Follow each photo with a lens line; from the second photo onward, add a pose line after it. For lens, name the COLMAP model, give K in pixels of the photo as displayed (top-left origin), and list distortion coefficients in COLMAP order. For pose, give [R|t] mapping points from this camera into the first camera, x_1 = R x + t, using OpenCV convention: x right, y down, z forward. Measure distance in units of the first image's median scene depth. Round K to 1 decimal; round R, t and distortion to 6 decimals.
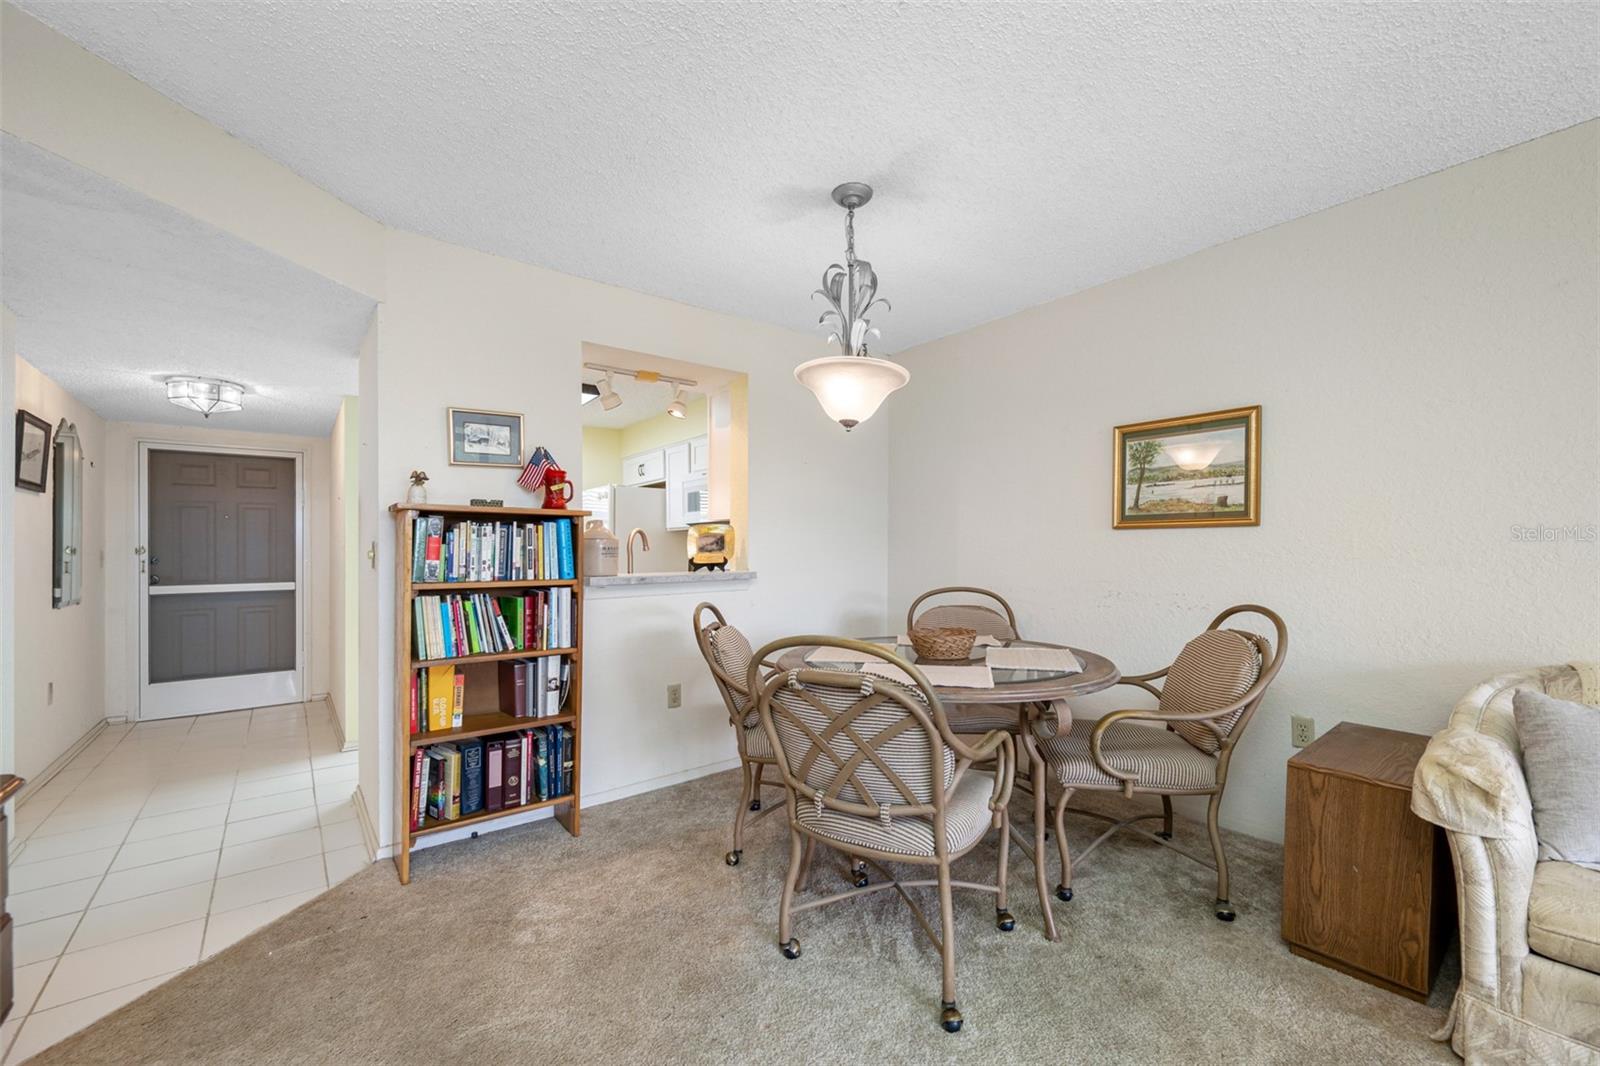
lens RADIAL K [[635.9, 0, 808.9], [0, 635.9, 550.3], [0, 0, 1]] dist [0.000240, -0.000040]
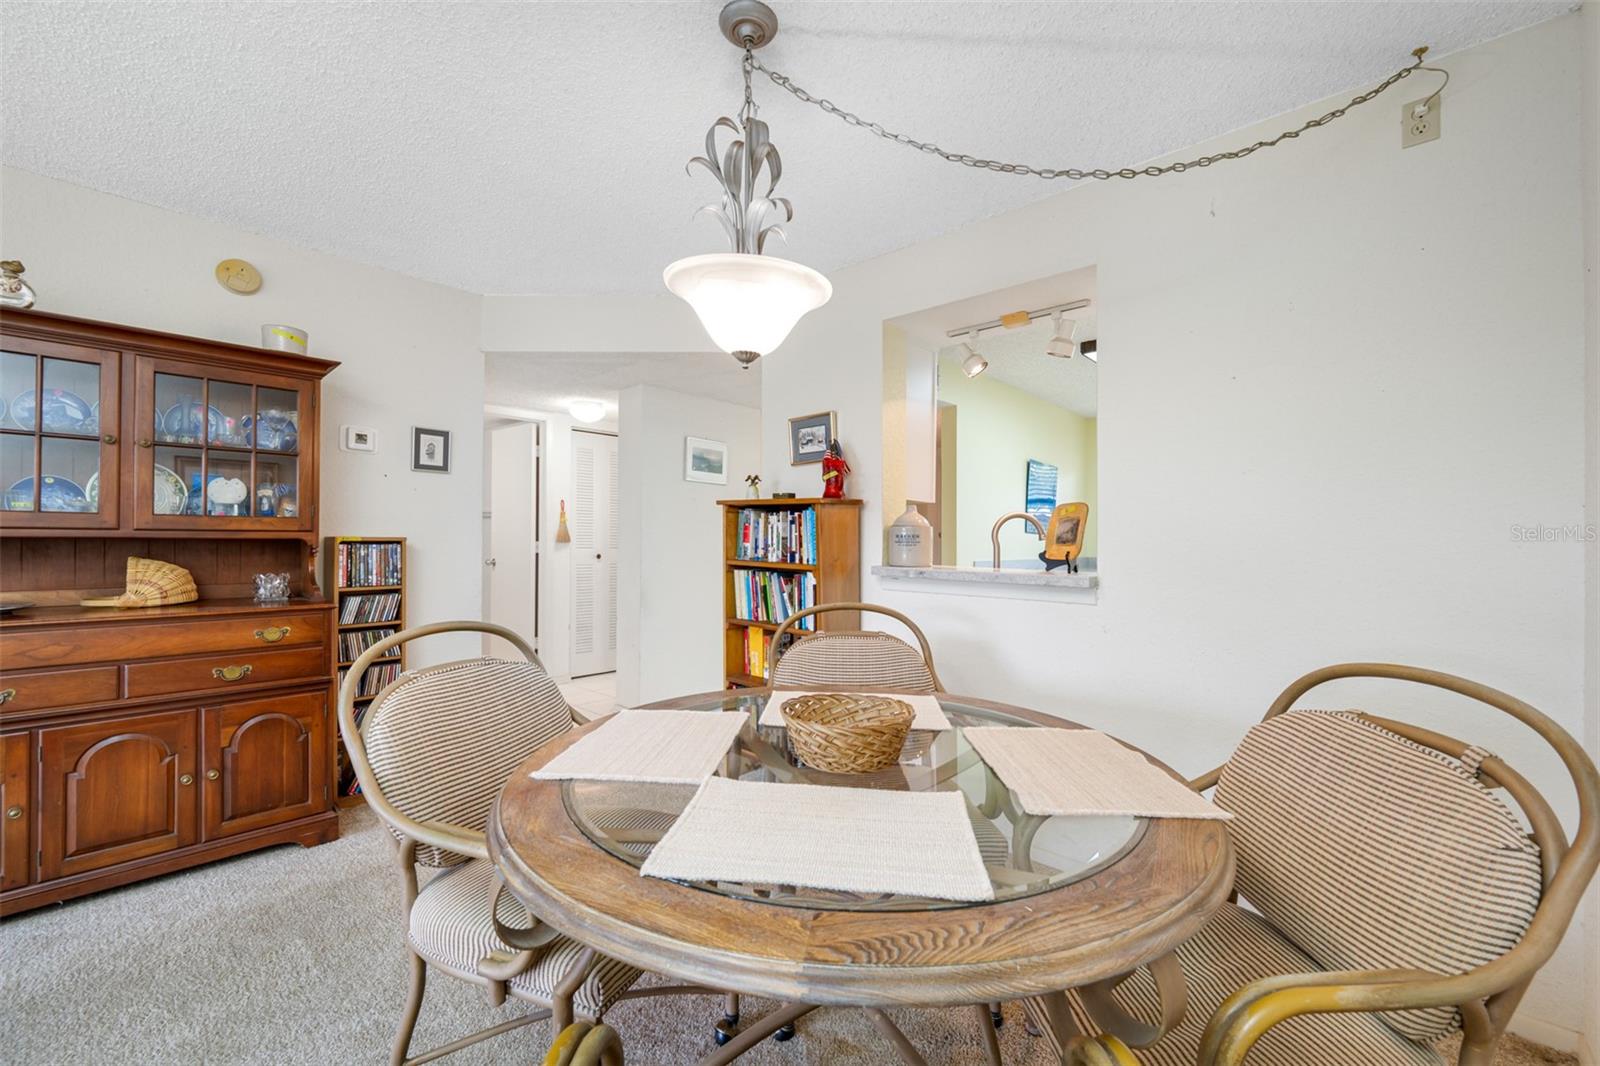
lens RADIAL K [[638.1, 0, 806.7], [0, 638.1, 548.6], [0, 0, 1]] dist [-0.000319, -0.000157]
pose [[0.142508, 0.030485, -0.989324, 0.646978], [-0.015579, 0.999471, 0.028554, -0.010558], [0.989671, 0.011343, 0.142907, 0.836093]]
